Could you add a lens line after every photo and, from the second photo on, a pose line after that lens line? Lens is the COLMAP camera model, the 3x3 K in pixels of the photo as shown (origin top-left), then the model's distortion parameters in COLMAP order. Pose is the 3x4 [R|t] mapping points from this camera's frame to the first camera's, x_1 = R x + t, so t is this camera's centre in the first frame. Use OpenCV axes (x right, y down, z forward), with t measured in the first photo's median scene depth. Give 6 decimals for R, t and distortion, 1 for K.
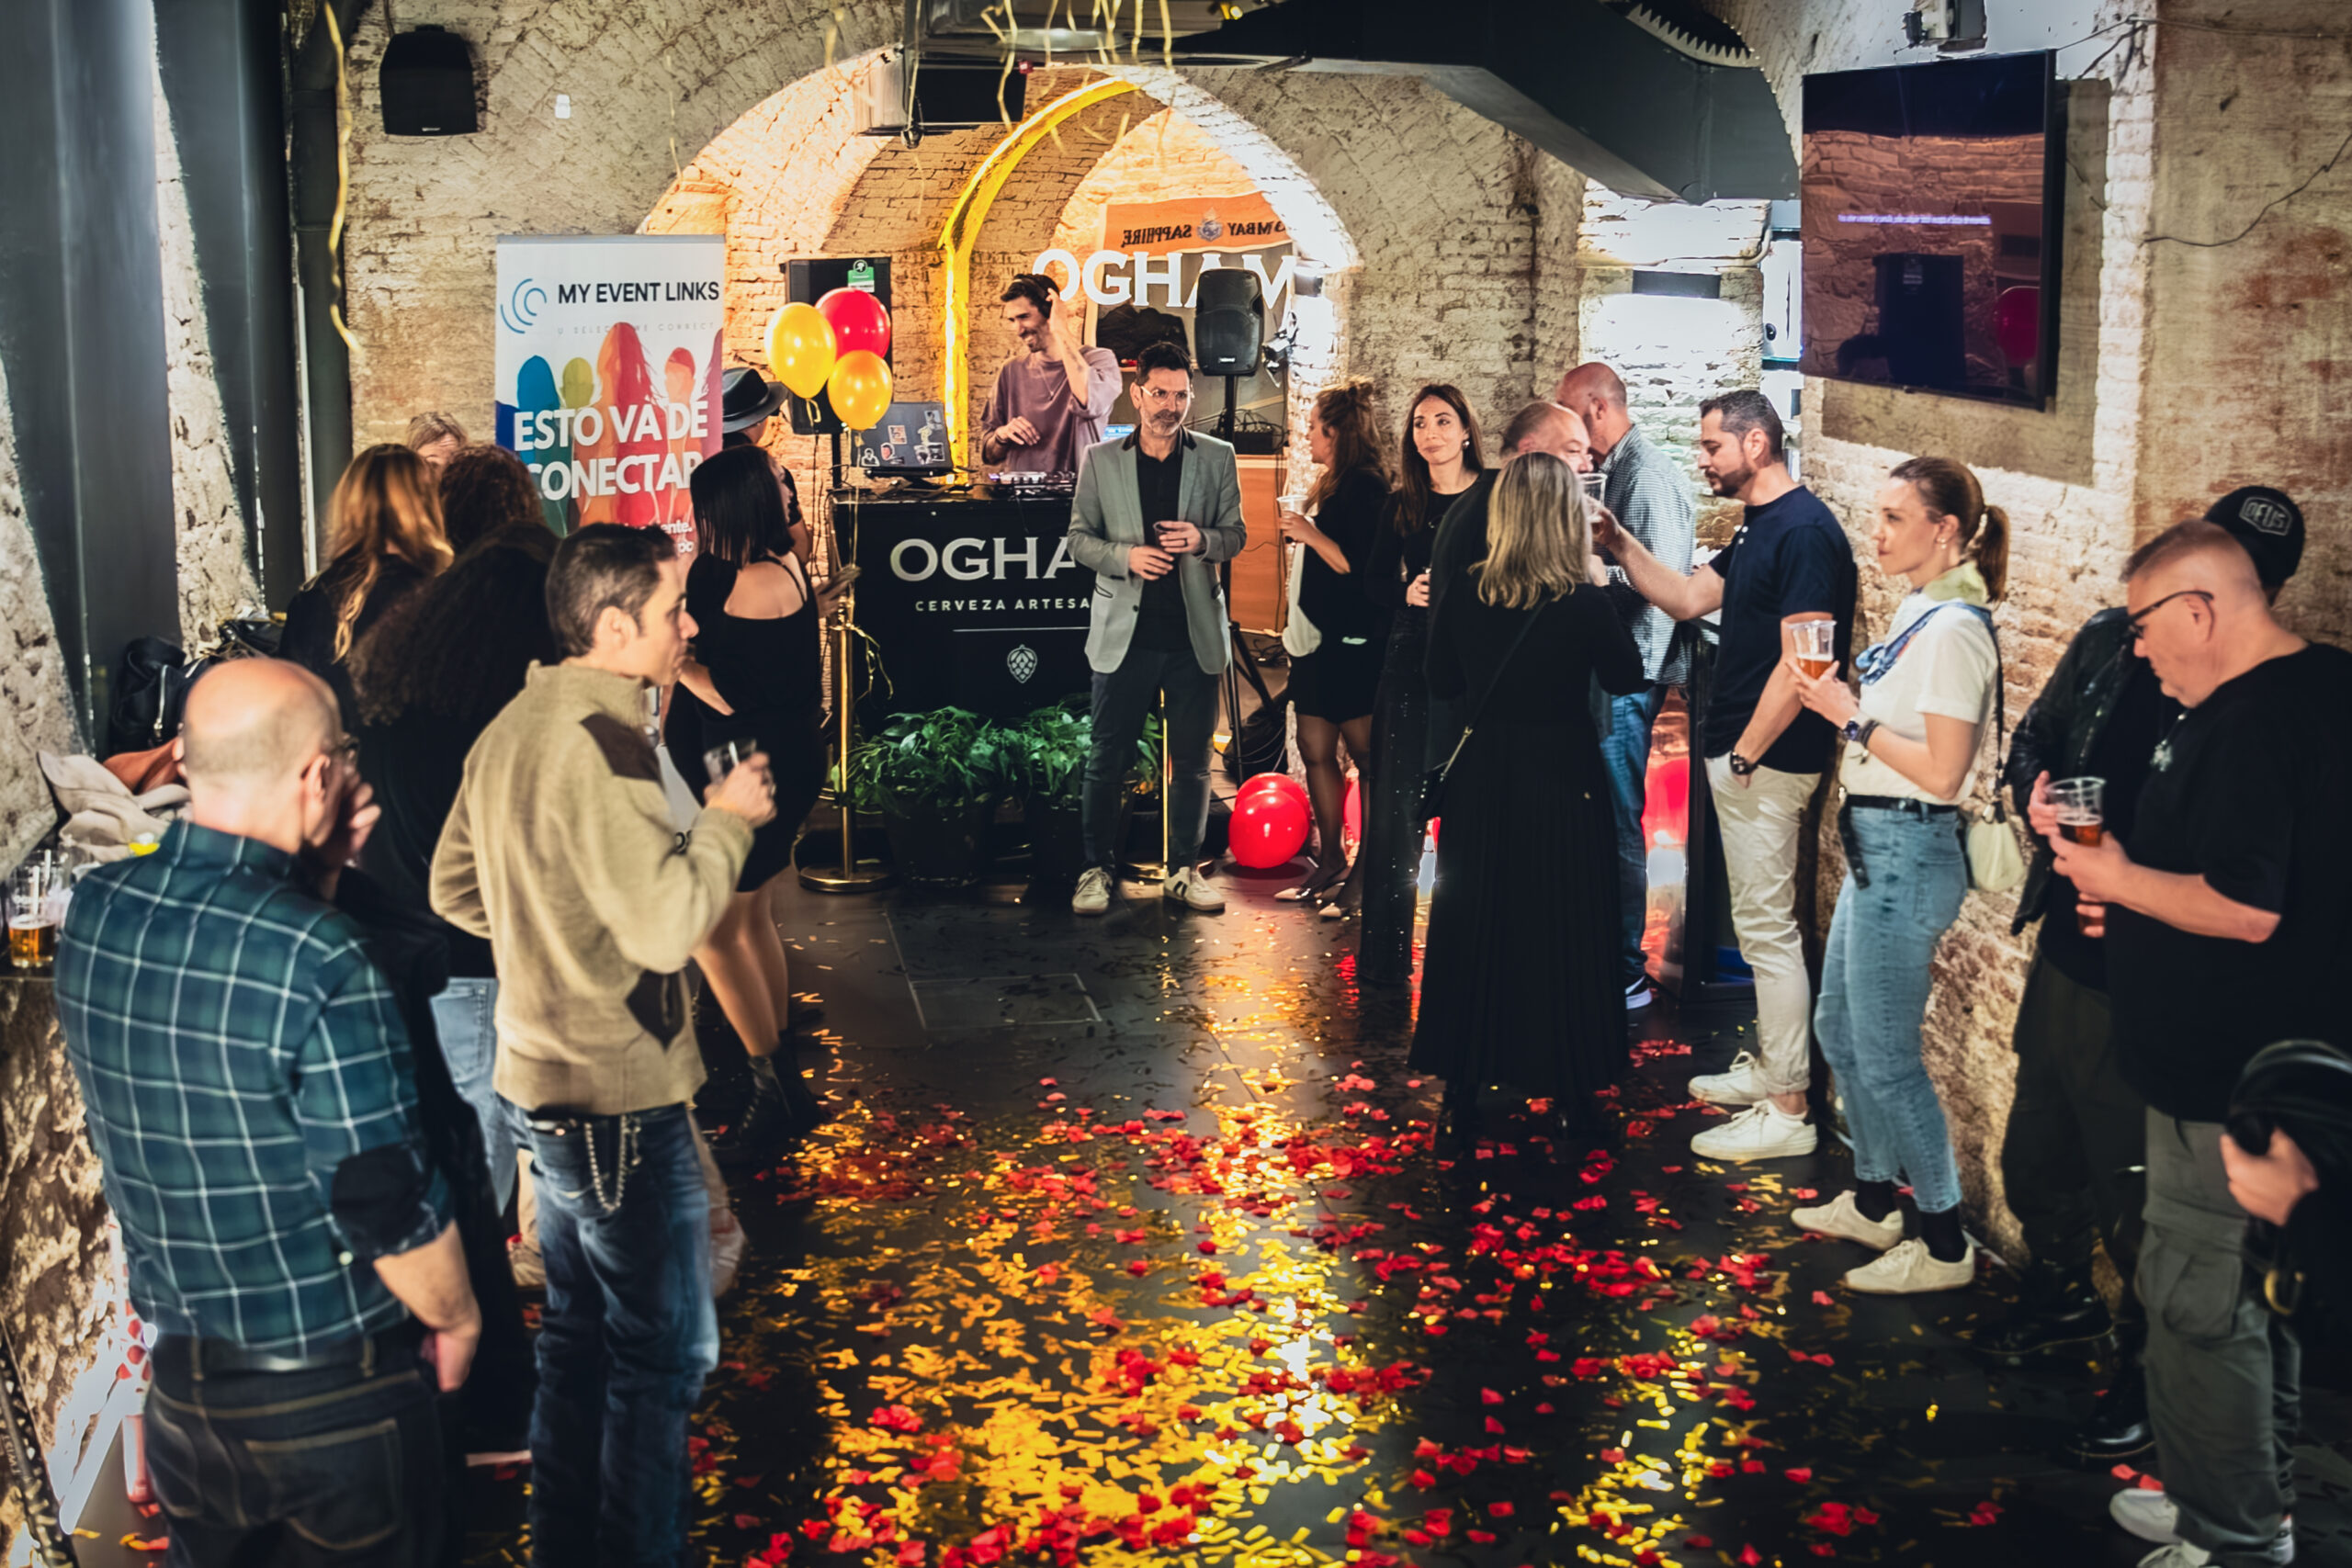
lens RADIAL K [[2922.0, 0, 1287.7], [0, 2922.0, 639.1], [0, 0, 1]] dist [-0.063505, 0.000000]
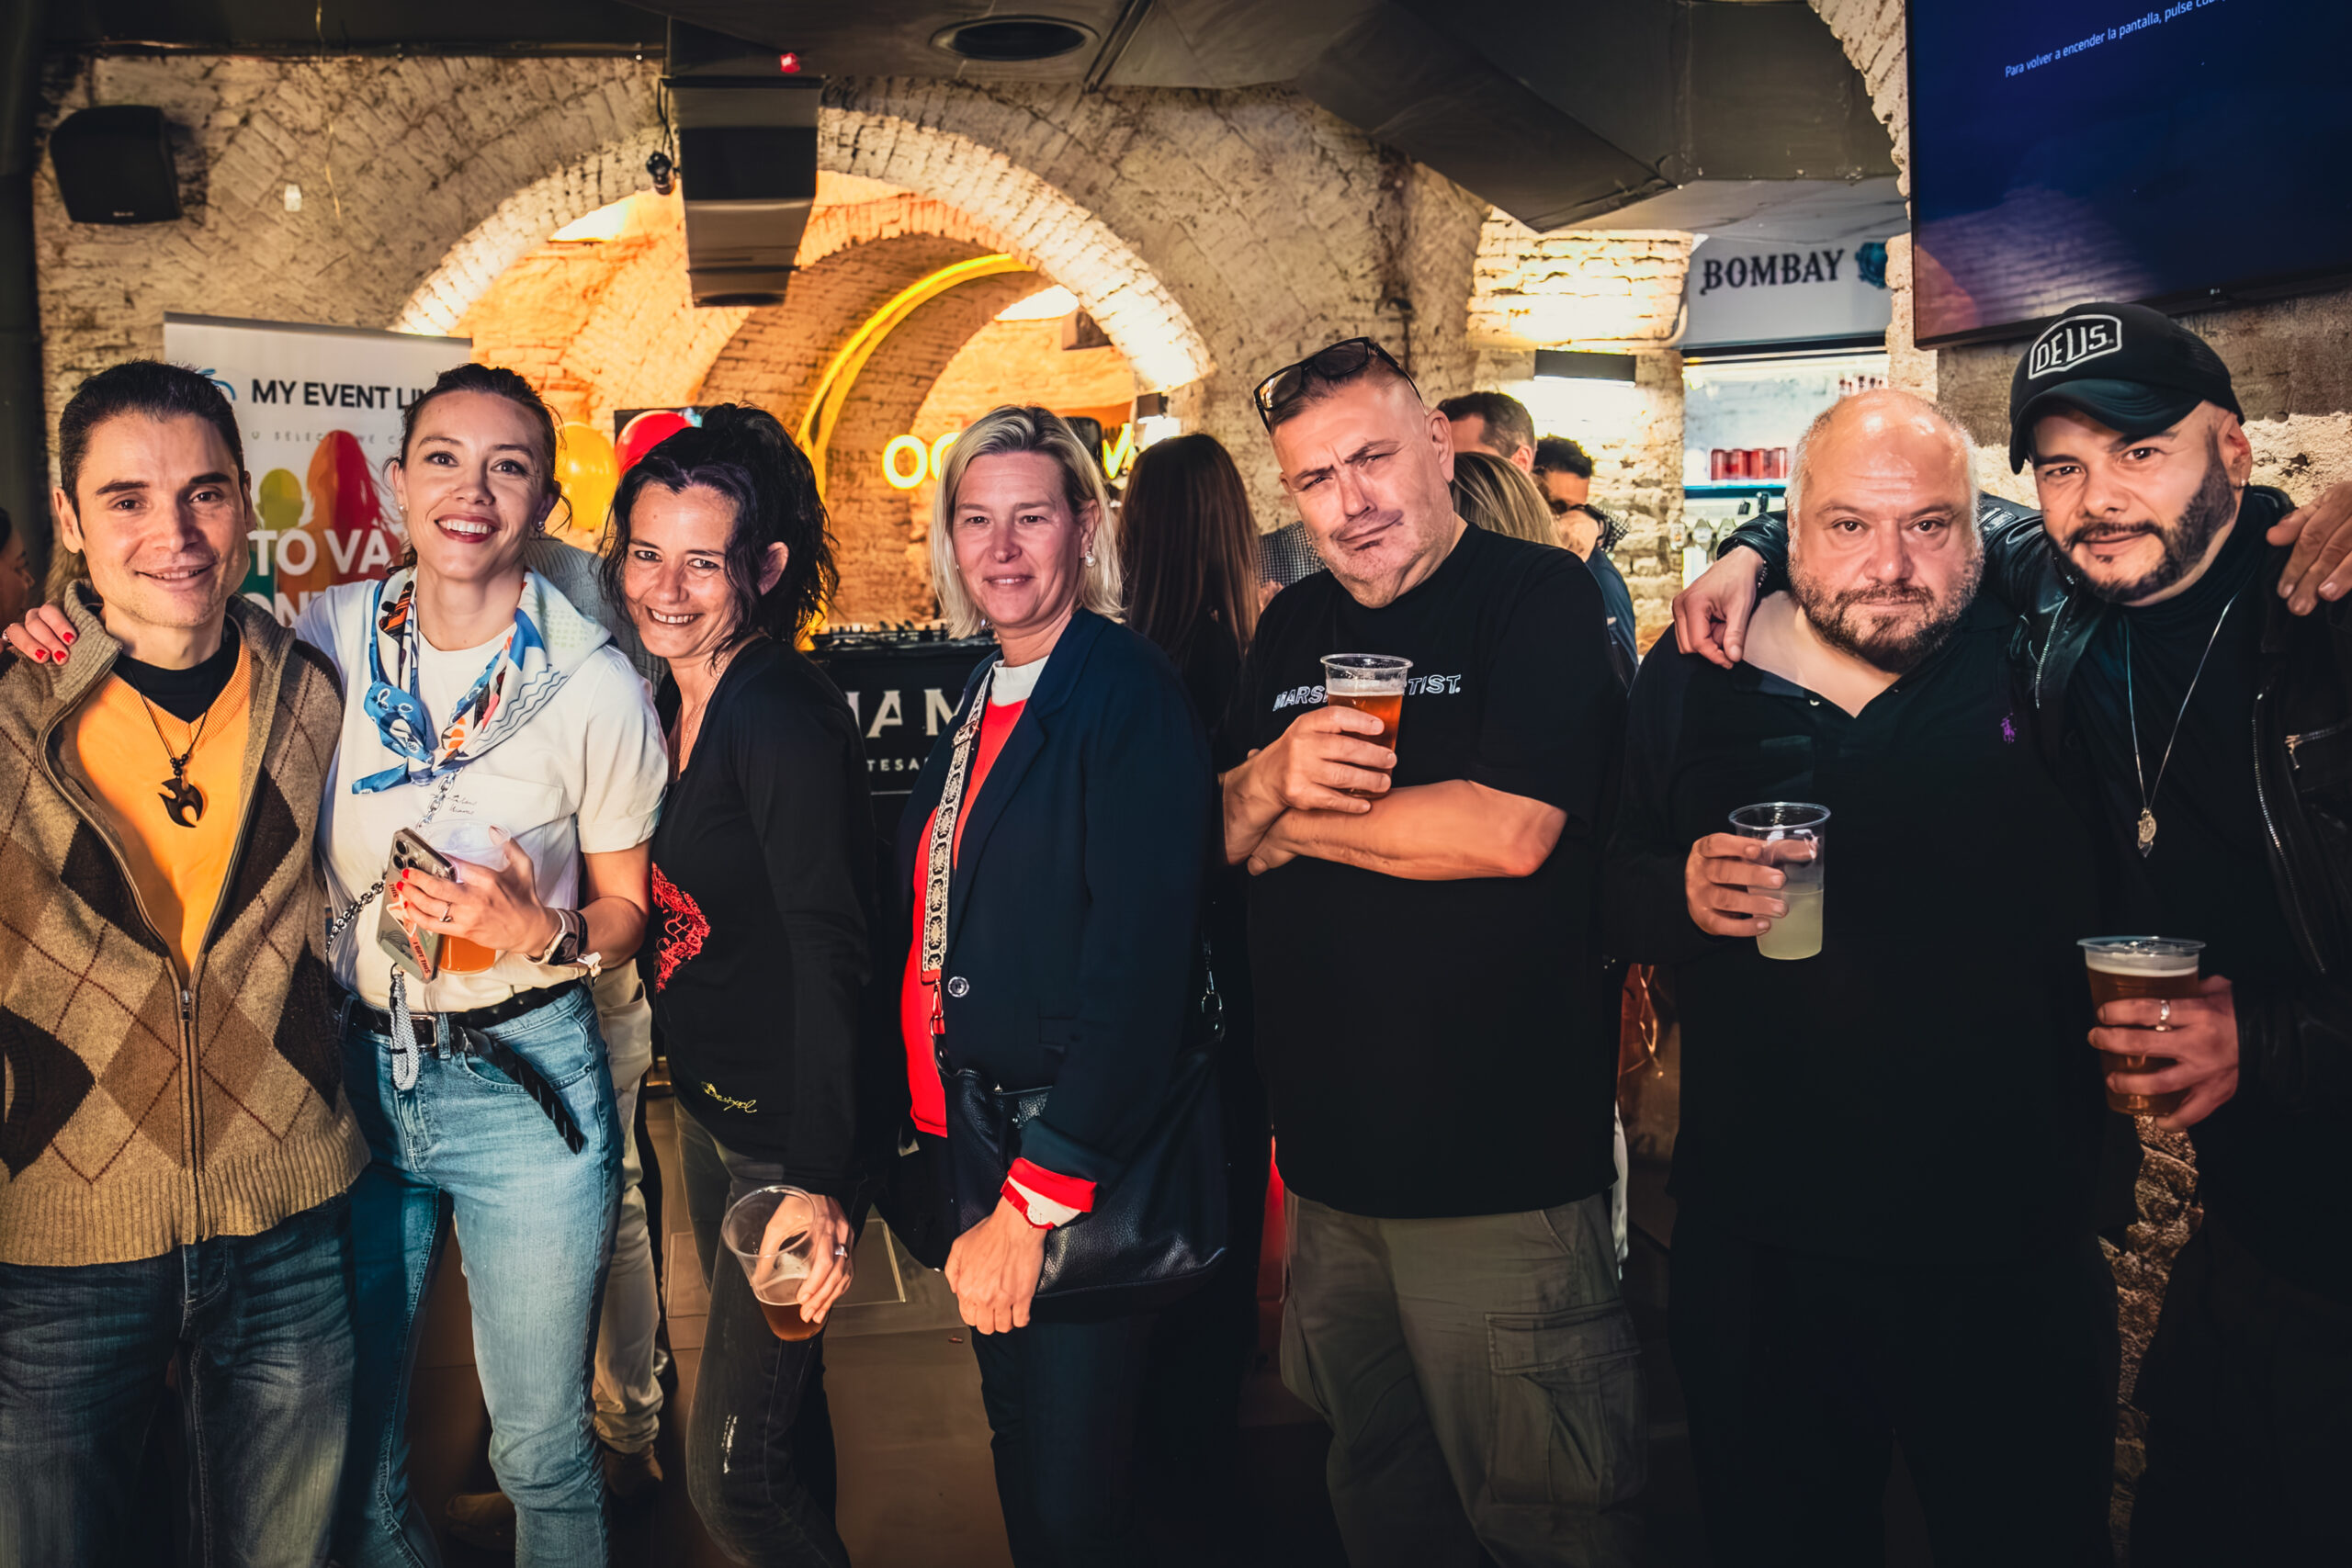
lens RADIAL K [[1982.2, 0, 1031.6], [0, 1982.2, 666.4], [0, 0, 1]] dist [-0.078174, 0.020468]
pose [[0.998496, -0.024933, -0.048835, -0.002610], [0.020851, 0.996381, -0.082399, 0.010054], [0.050713, 0.081257, 0.995402, 0.437249]]
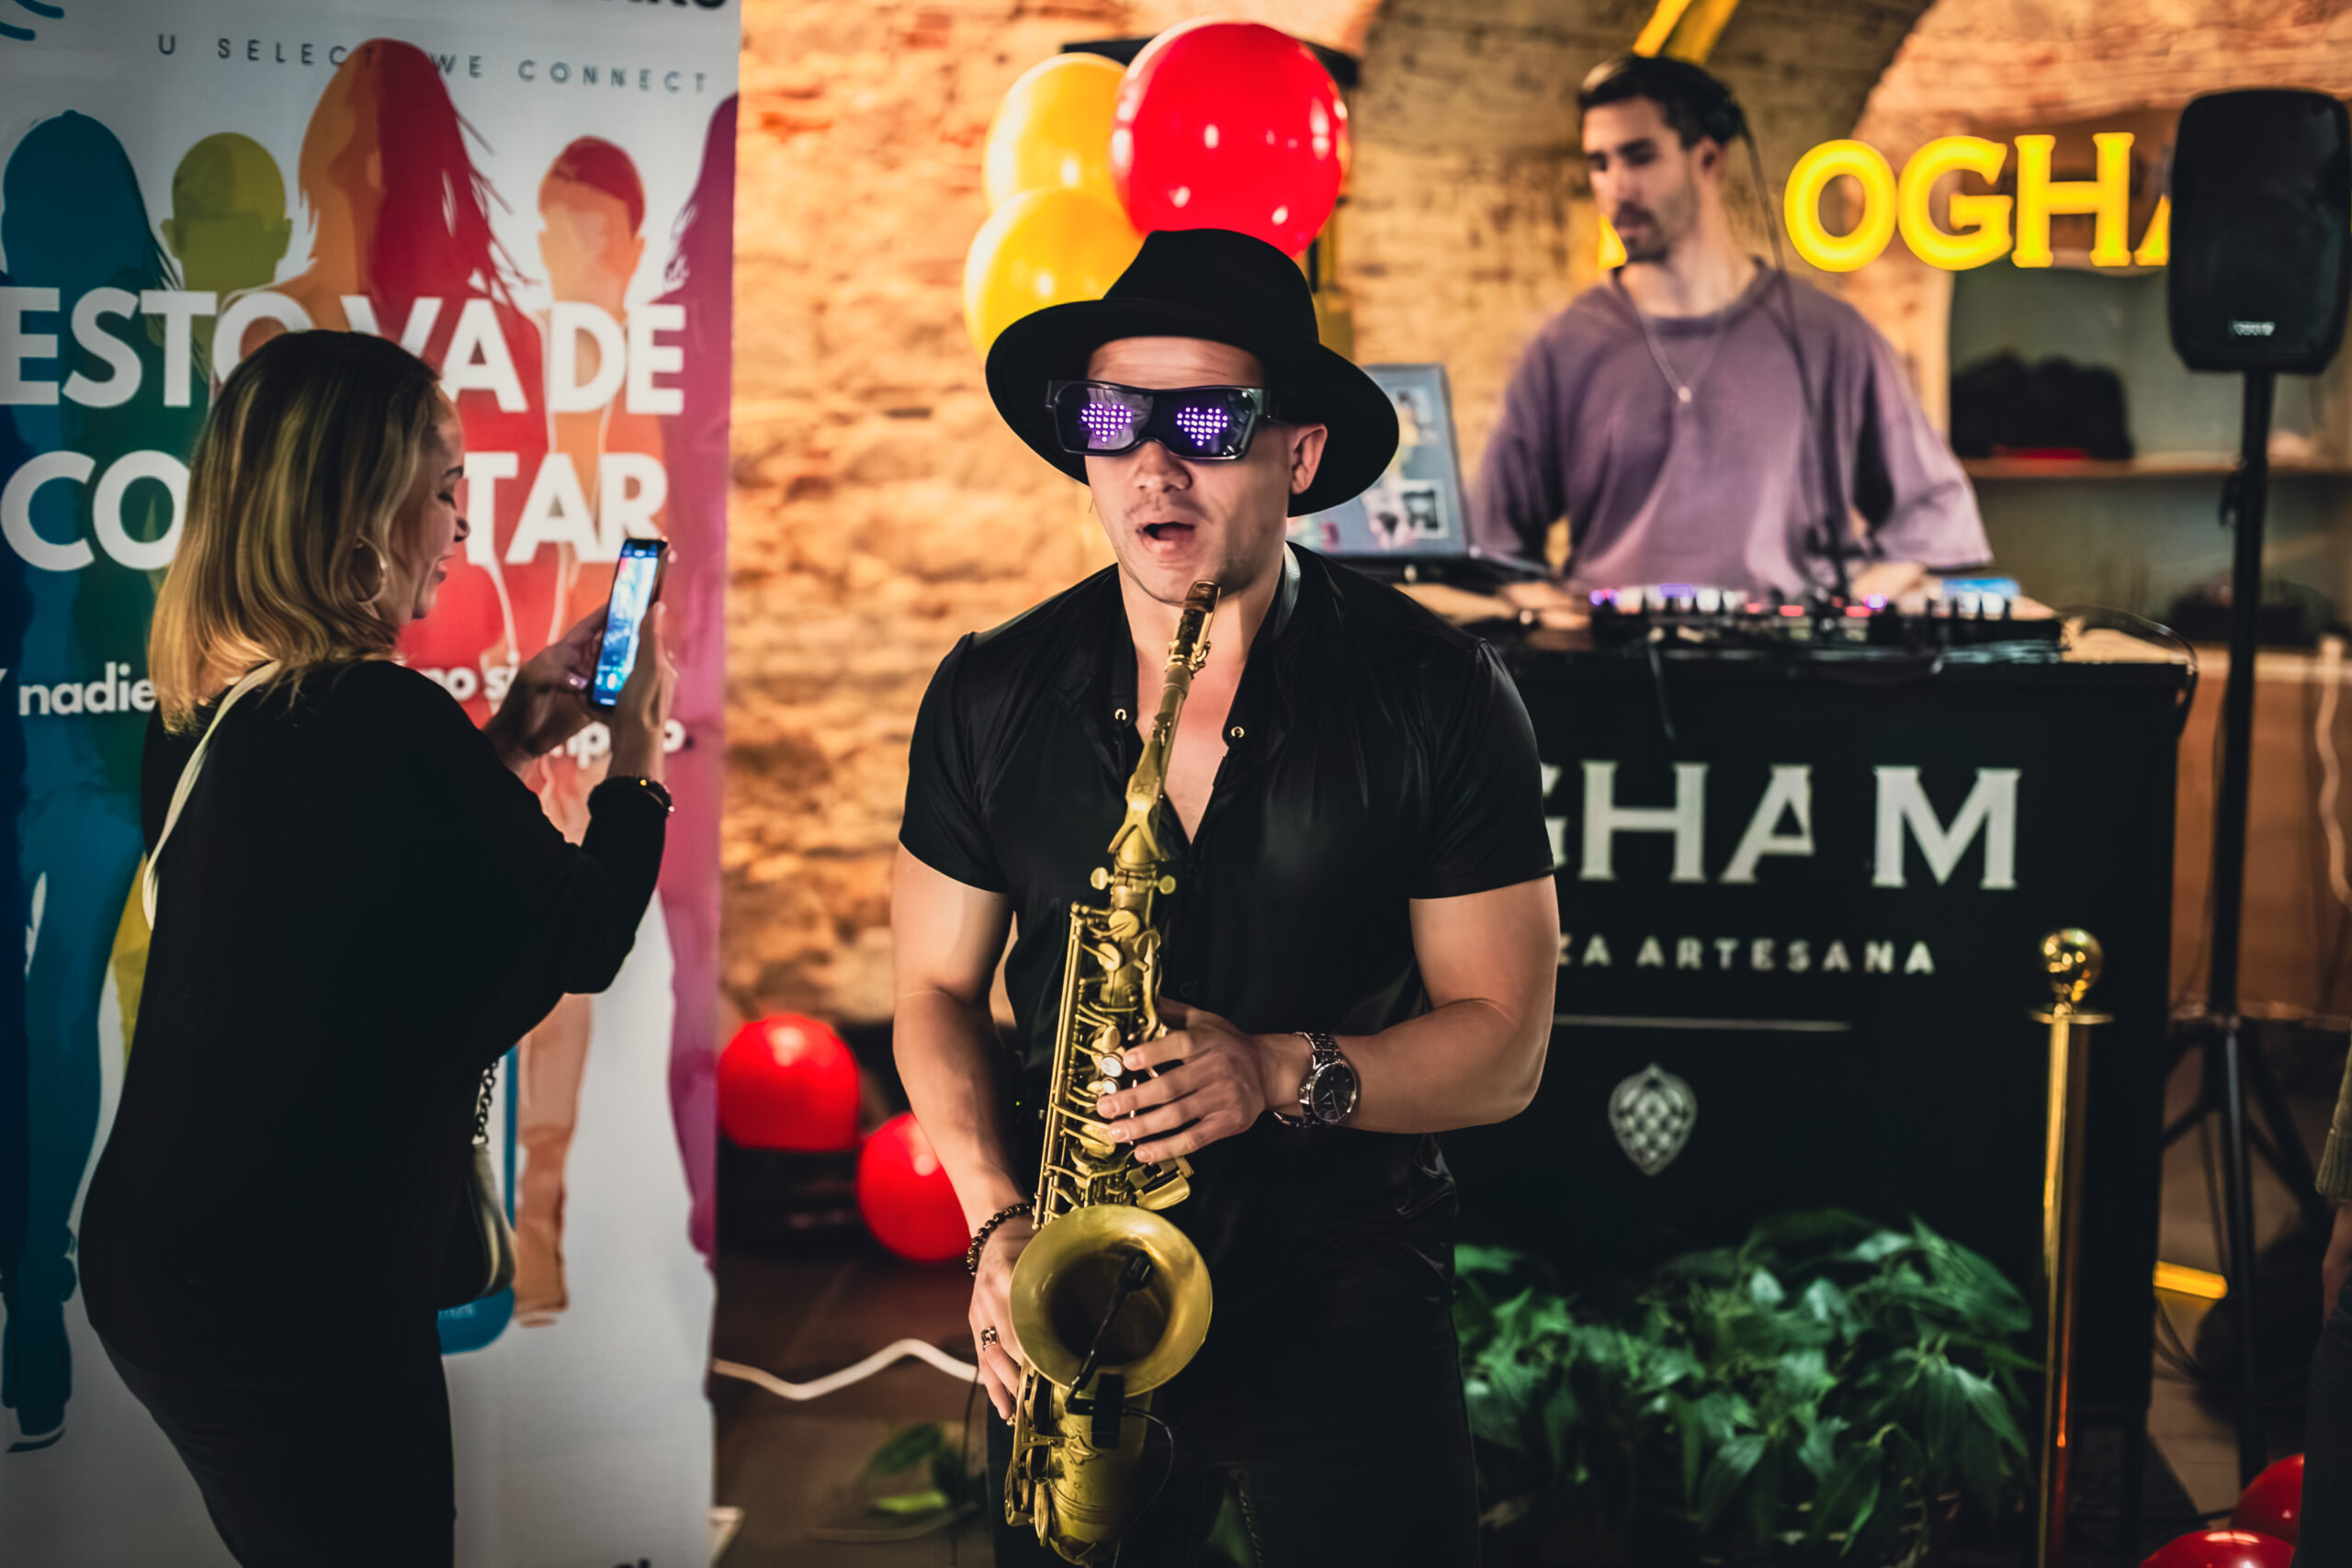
lens RADIAL K [[3830.4, 0, 1159.5], [0, 3830.4, 793.7], [0, 0, 1]] dist [-0.117528, 0.000000]
pose [[0.961531, 0.034610, -0.272509, -0.026132], [-0.046877, 0.998153, -0.038633, -0.011592], [0.270669, 0.049922, 0.961377, 0.600698]]
